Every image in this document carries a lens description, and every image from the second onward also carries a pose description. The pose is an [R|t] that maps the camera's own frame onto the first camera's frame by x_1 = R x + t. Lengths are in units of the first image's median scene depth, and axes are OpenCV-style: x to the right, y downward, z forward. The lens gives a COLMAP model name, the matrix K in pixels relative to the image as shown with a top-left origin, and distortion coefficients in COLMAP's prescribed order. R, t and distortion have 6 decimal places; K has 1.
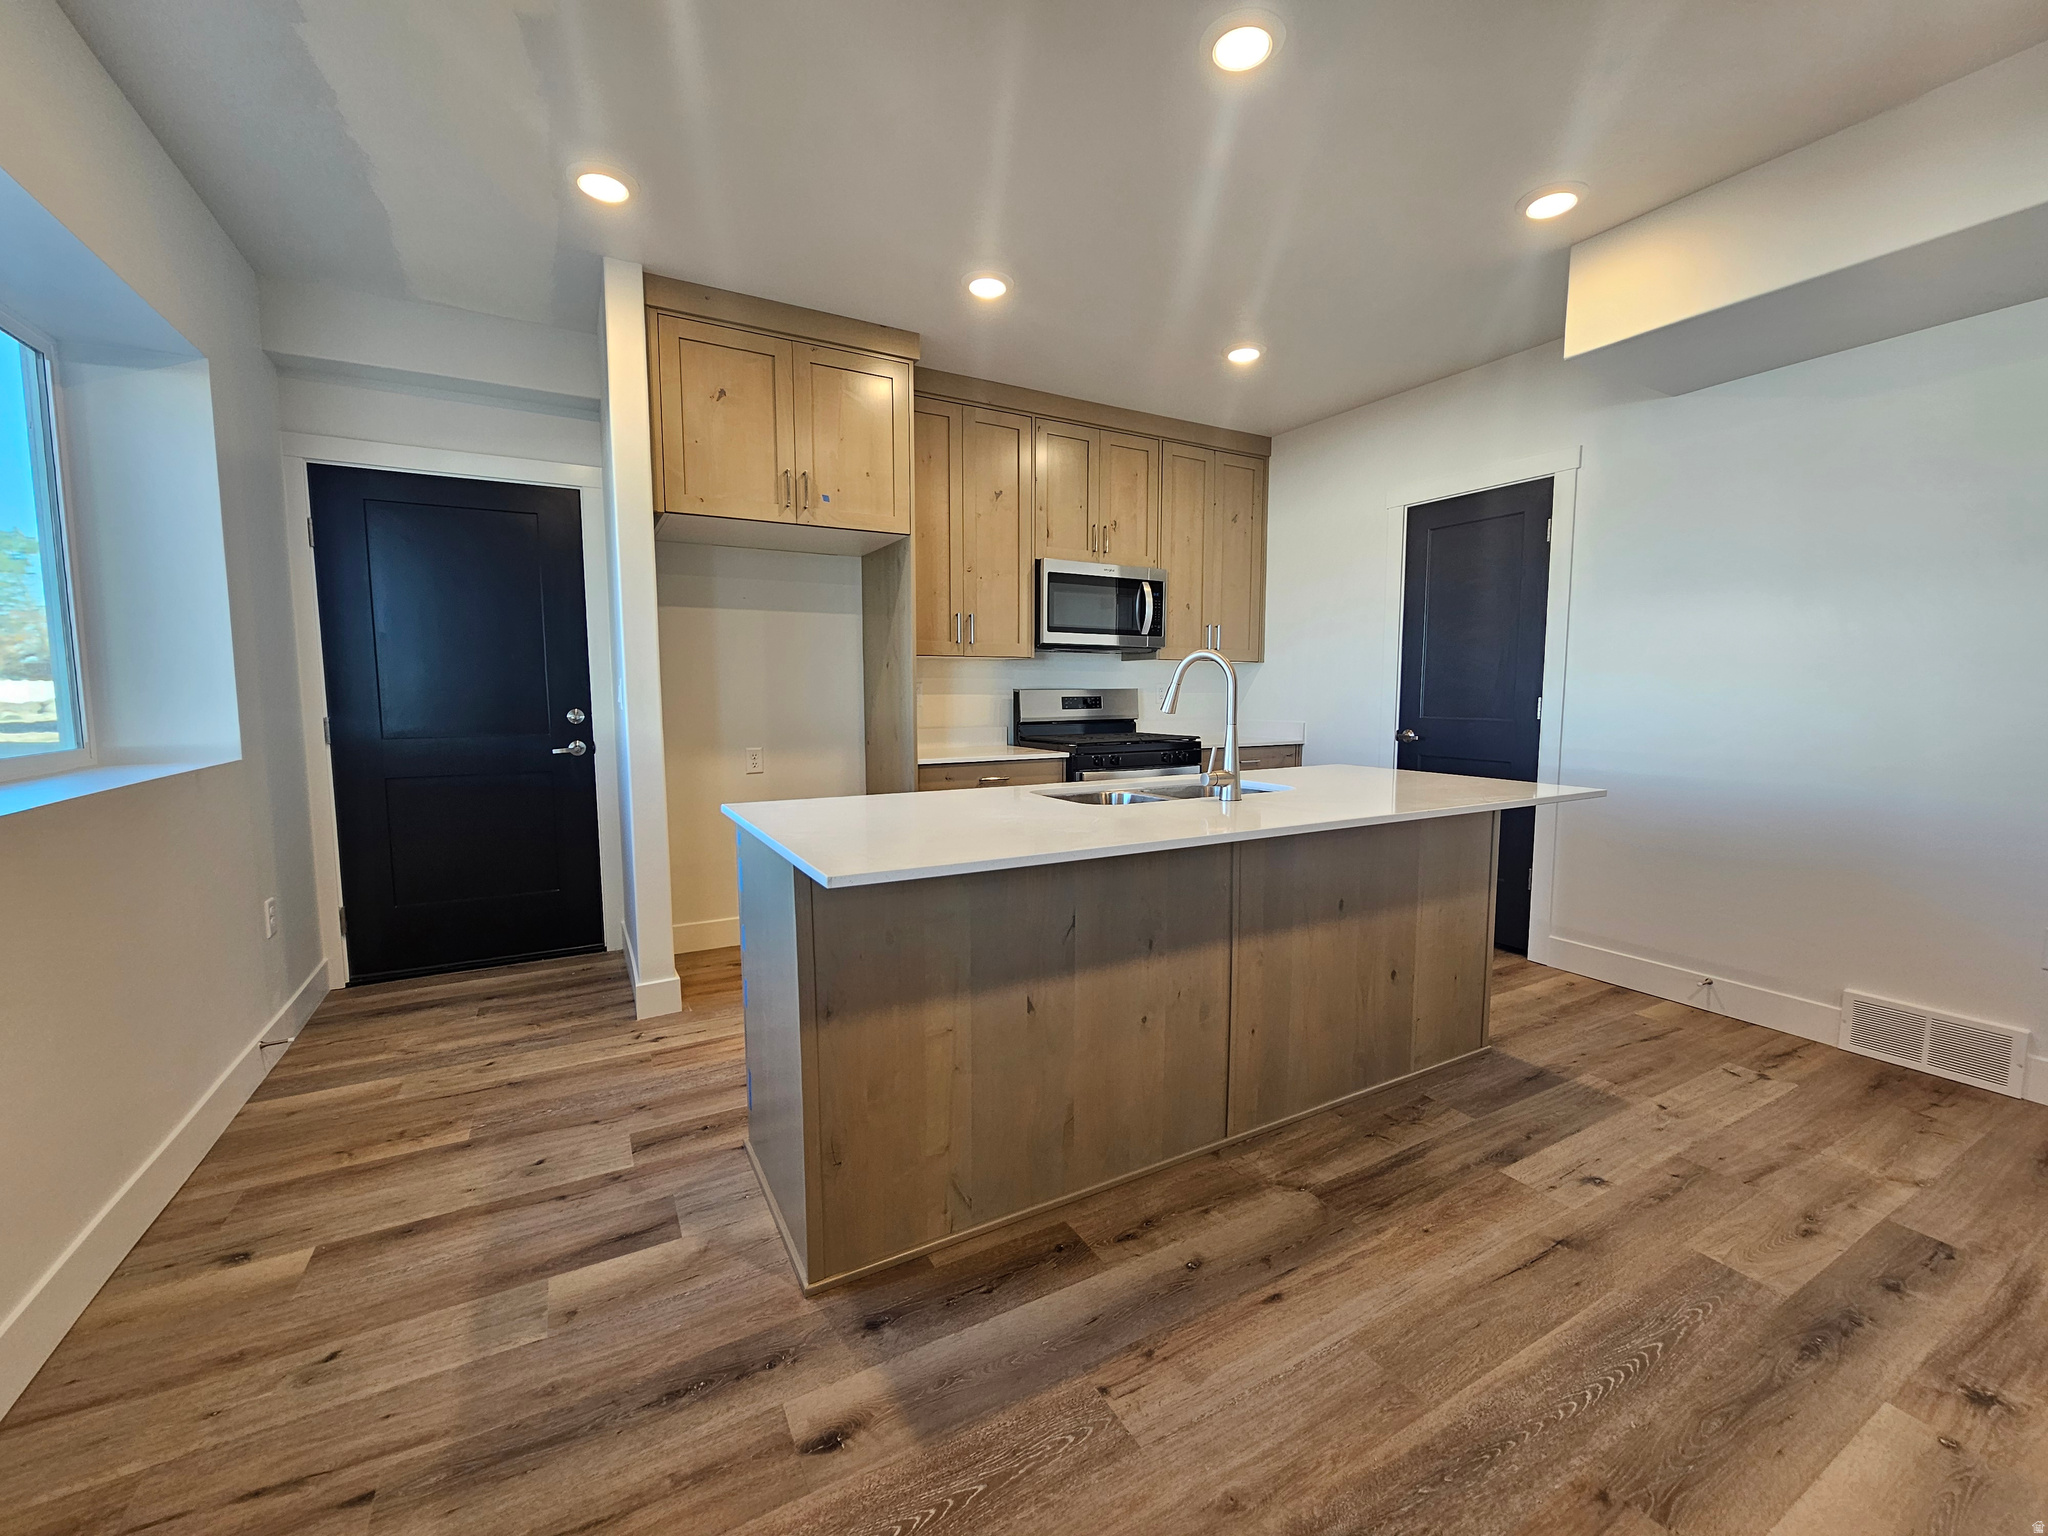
lens RADIAL K [[839.3, 0, 1044.0], [0, 839.3, 763.0], [0, 0, 1]] dist [-0.003862, 0.001264]
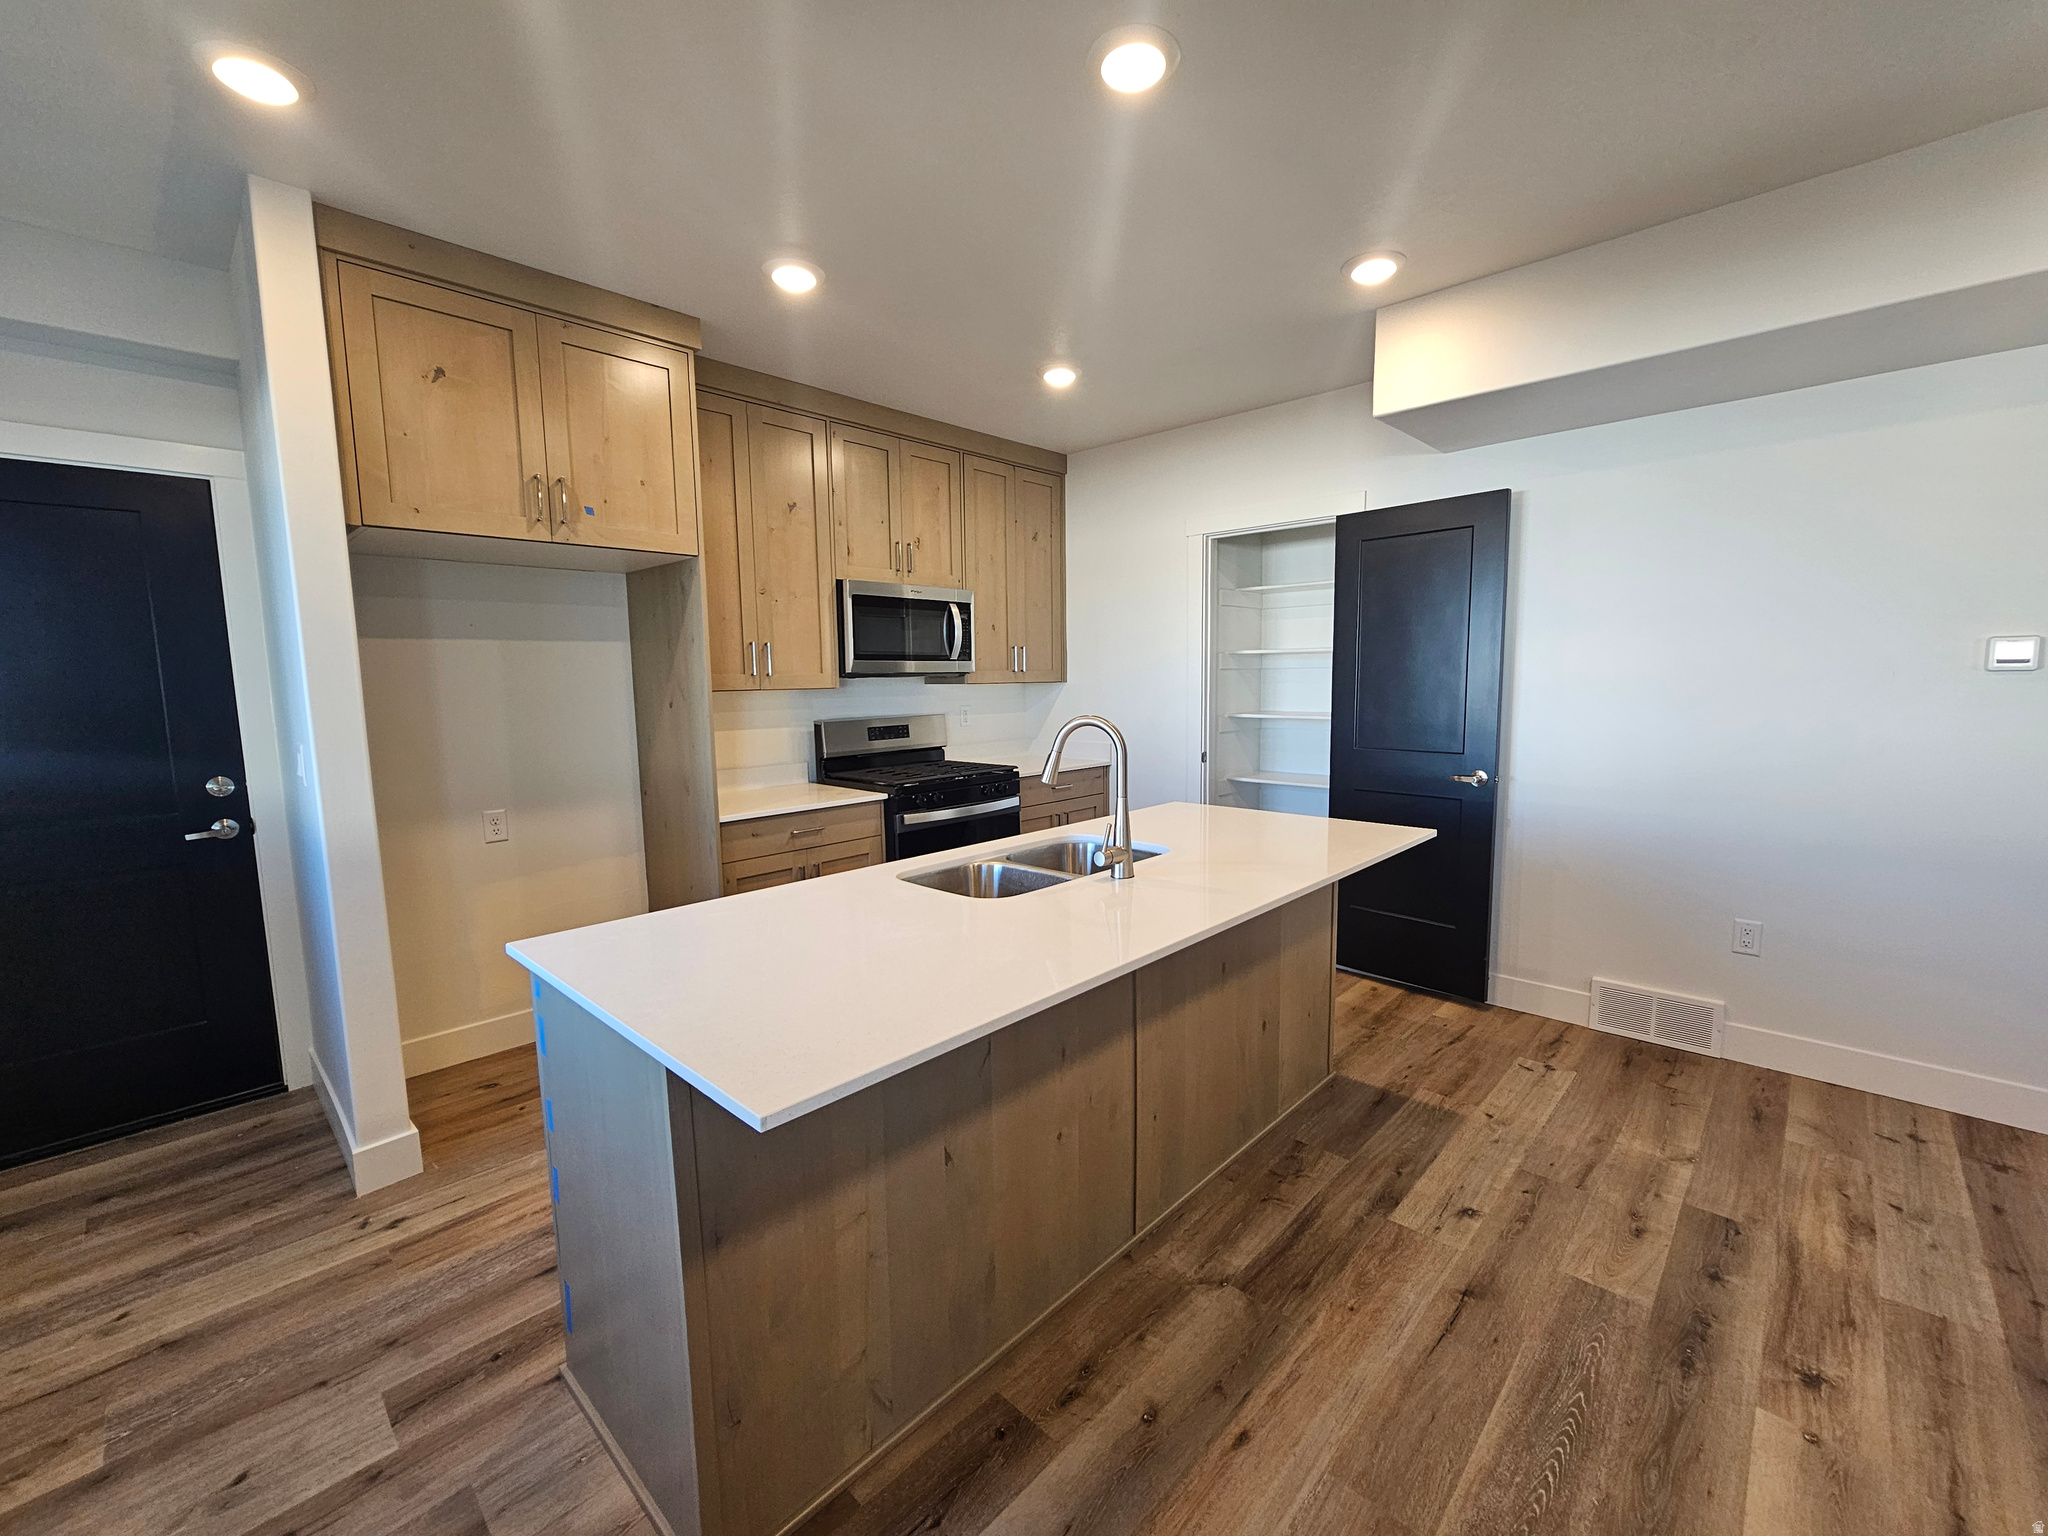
lens RADIAL K [[839.3, 0, 1046.2], [0, 839.3, 764.5], [0, 0, 1]] dist [-0.003862, 0.001264]
pose [[0.955218, -0.044749, 0.292501, -0.121538], [0.039756, 0.998945, 0.022996, -0.100419], [-0.293221, -0.010337, 0.955989, 0.124683]]
